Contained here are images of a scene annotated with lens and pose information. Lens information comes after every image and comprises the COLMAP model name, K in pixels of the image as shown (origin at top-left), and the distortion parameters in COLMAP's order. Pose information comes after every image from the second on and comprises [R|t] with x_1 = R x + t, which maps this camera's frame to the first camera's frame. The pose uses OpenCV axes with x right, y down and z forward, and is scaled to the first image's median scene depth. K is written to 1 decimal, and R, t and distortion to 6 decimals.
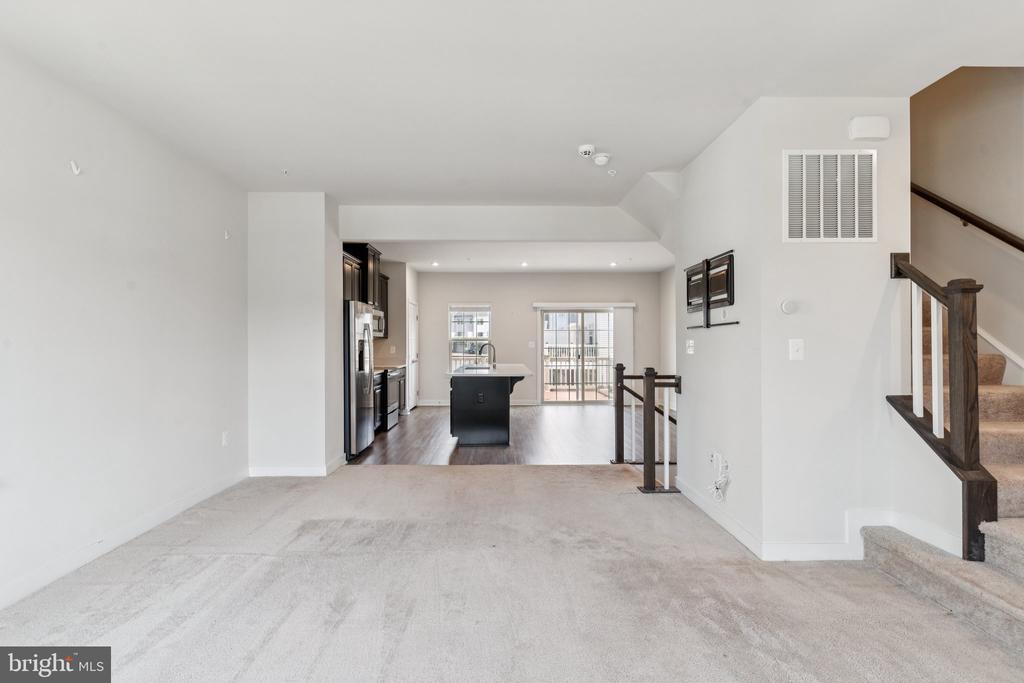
lens RADIAL K [[491.9, 0, 505.5], [0, 491.9, 340.1], [0, 0, 1]] dist [0.001040, -0.000136]
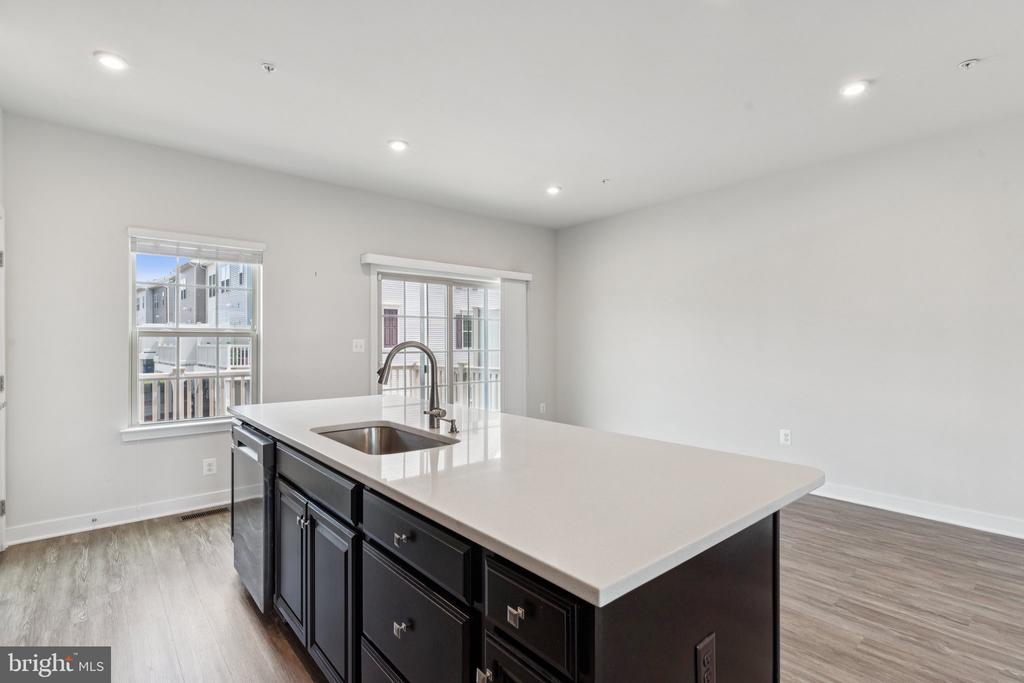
lens RADIAL K [[488.9, 0, 511.3], [0, 488.9, 336.3], [0, 0, 1]] dist [0.000296, 0.000025]
pose [[0.767231, 0.010525, 0.641284, -0.377698], [-0.004551, 0.999930, -0.010966, 0.013932], [-0.641354, 0.005495, 0.767225, 1.659211]]
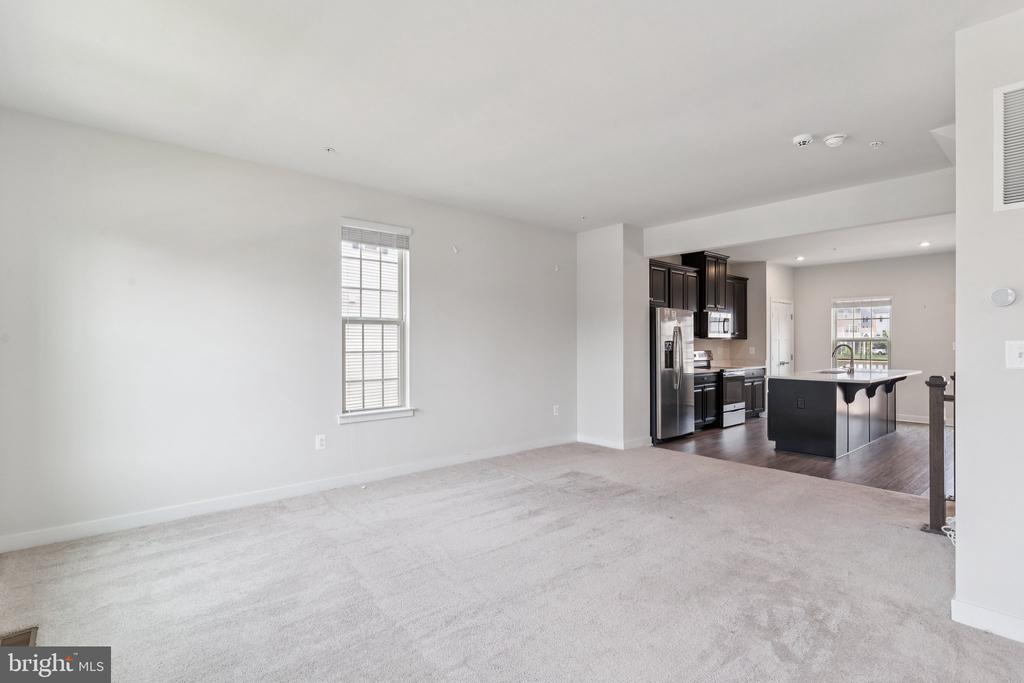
lens RADIAL K [[497.0, 0, 512.1], [0, 497.0, 345.6], [0, 0, 1]] dist [-0.002250, -0.000113]
pose [[0.647495, 0.005182, -0.762052, 0.564657], [0.002855, 0.999953, 0.009225, -0.002688], [0.762064, -0.008149, 0.647450, -0.045658]]
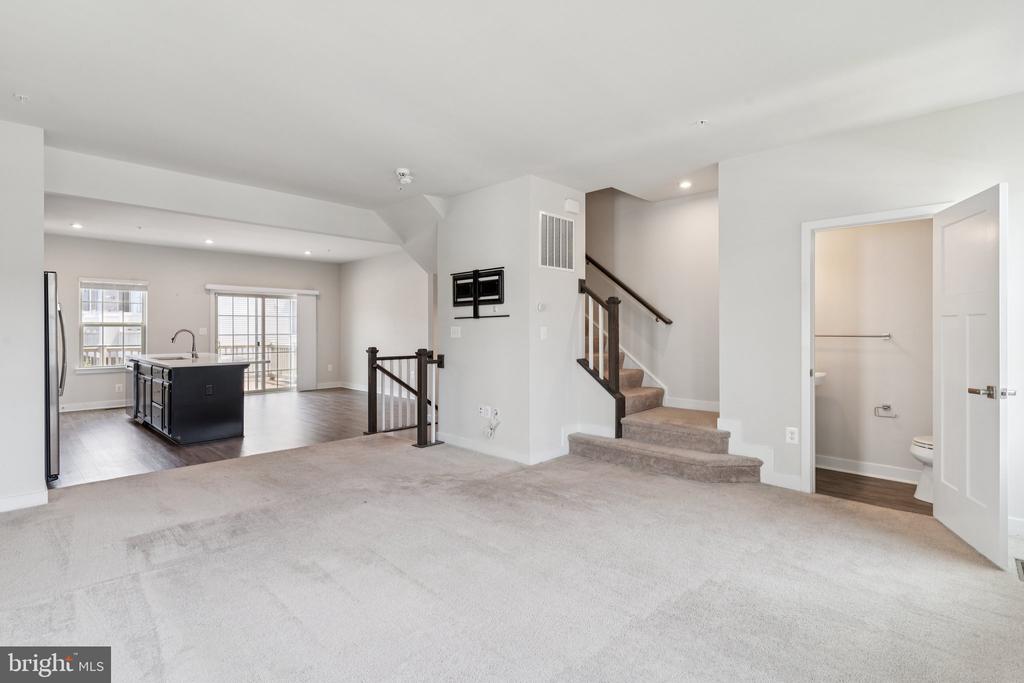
lens RADIAL K [[490.0, 0, 515.5], [0, 490.0, 328.7], [0, 0, 1]] dist [0.001114, 0.000355]
pose [[0.698292, 0.002831, 0.715808, -0.548299], [-0.005372, 0.999985, 0.001285, 0.002010], [-0.715793, -0.004743, 0.698296, -0.063061]]
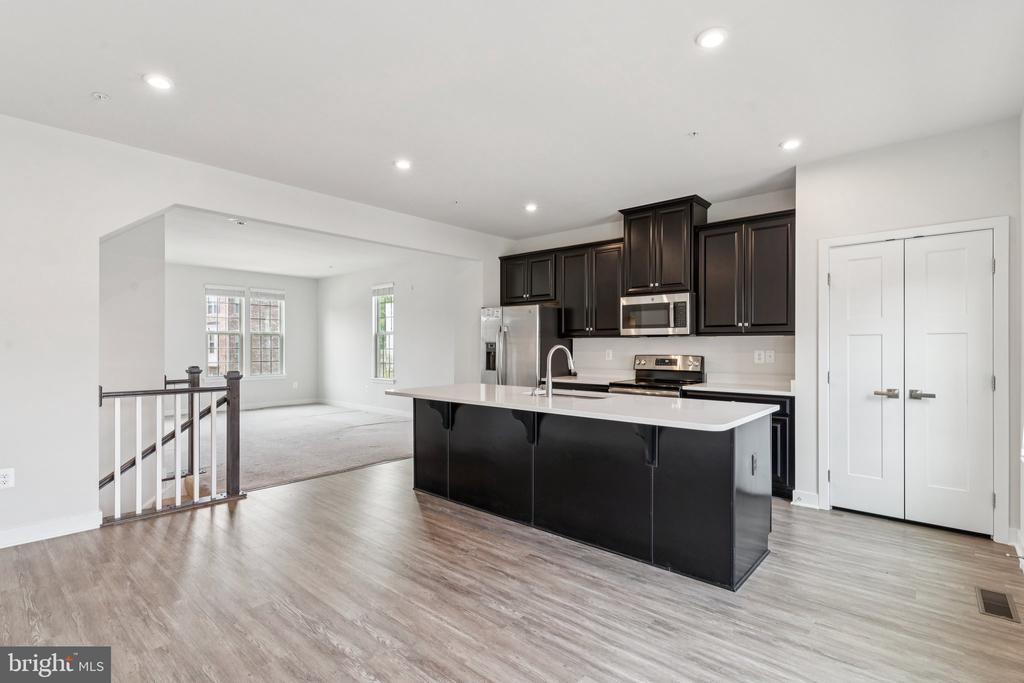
lens RADIAL K [[497.0, 0, 512.1], [0, 497.0, 345.6], [0, 0, 1]] dist [-0.002250, -0.000113]
pose [[-0.667531, 0.003678, -0.744573, 0.797880], [0.005666, 0.999984, -0.000140, 0.014624], [0.744560, -0.004312, -0.667541, 2.860848]]
